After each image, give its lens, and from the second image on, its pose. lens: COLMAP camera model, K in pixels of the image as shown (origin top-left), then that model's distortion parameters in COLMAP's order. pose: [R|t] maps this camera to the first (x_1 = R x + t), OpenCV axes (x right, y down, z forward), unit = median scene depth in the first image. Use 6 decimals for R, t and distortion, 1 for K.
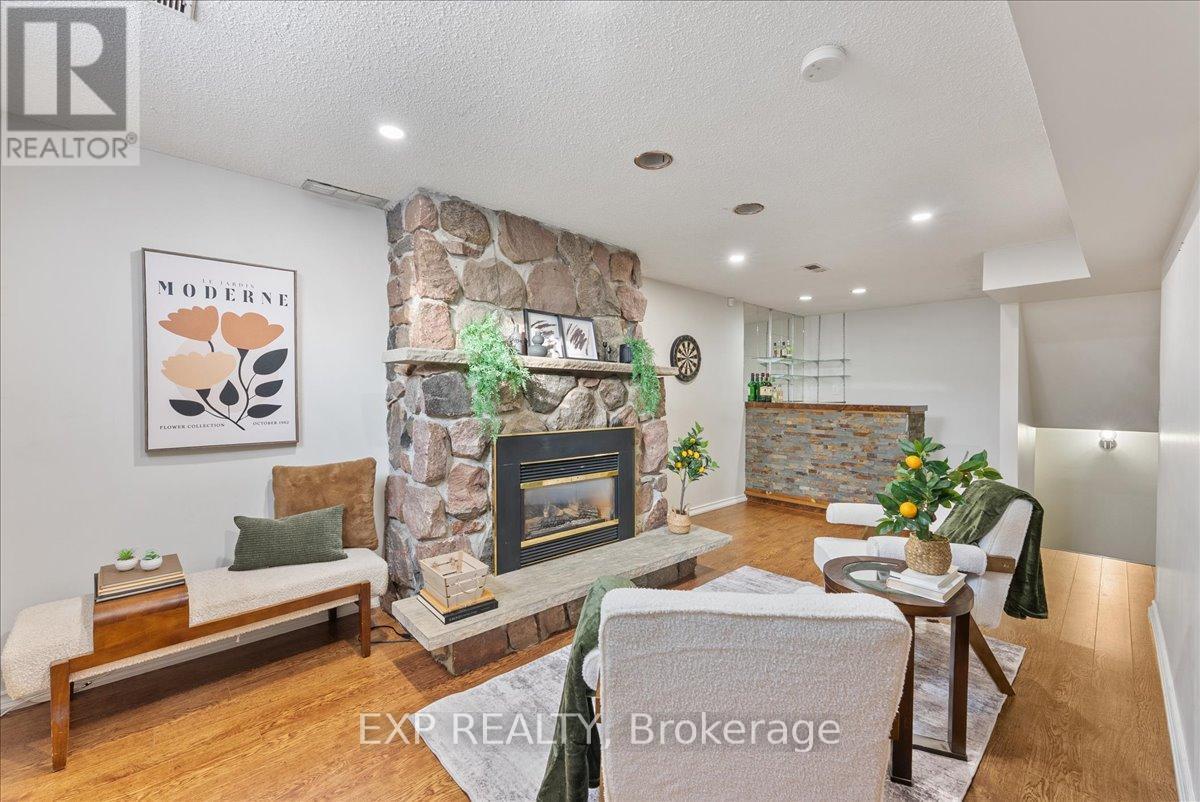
lens RADIAL K [[477.4, 0, 593.4], [0, 477.4, 399.8], [0, 0, 1]] dist [0.000961, -0.000077]
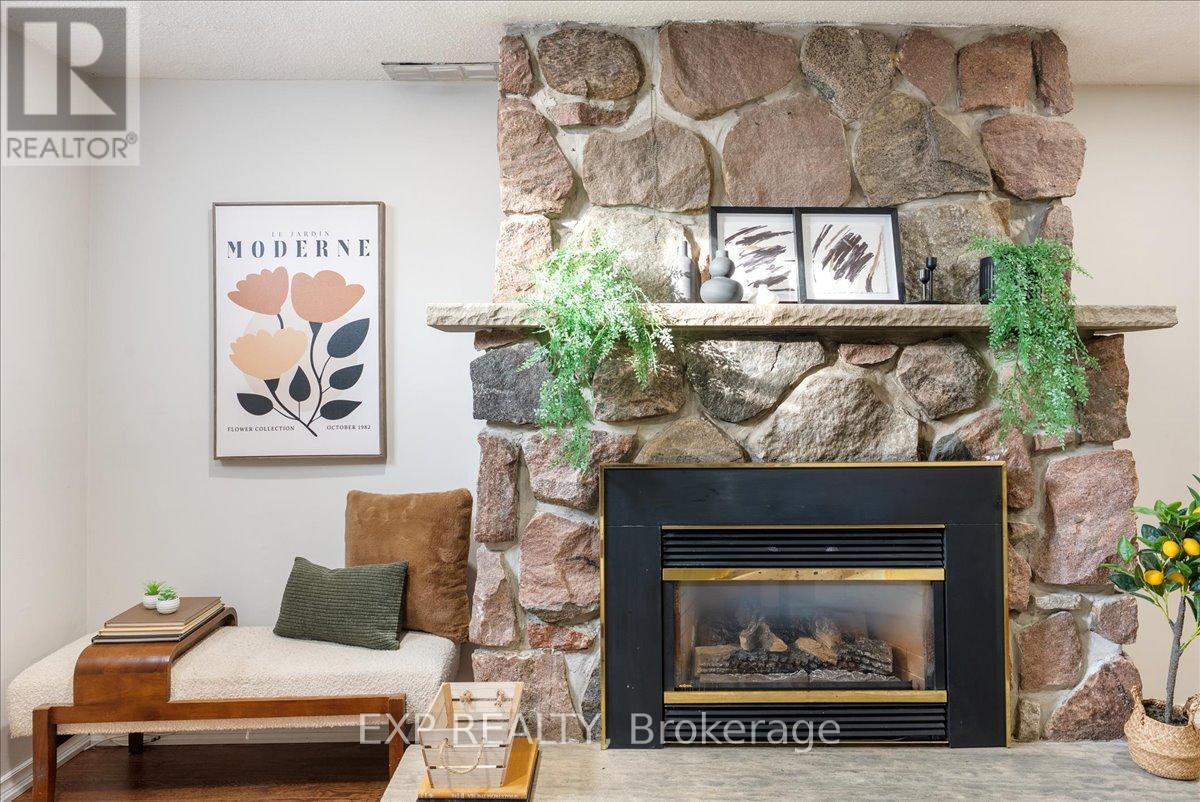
lens RADIAL K [[793.8, 0, 599.3], [0, 793.8, 367.5], [0, 0, 1]] dist [0.001619, 0.001543]
pose [[0.752369, -0.019691, -0.658448, 0.306270], [-0.000573, 0.999533, -0.030546, -0.002572], [0.658742, 0.023359, 0.752007, 0.325356]]
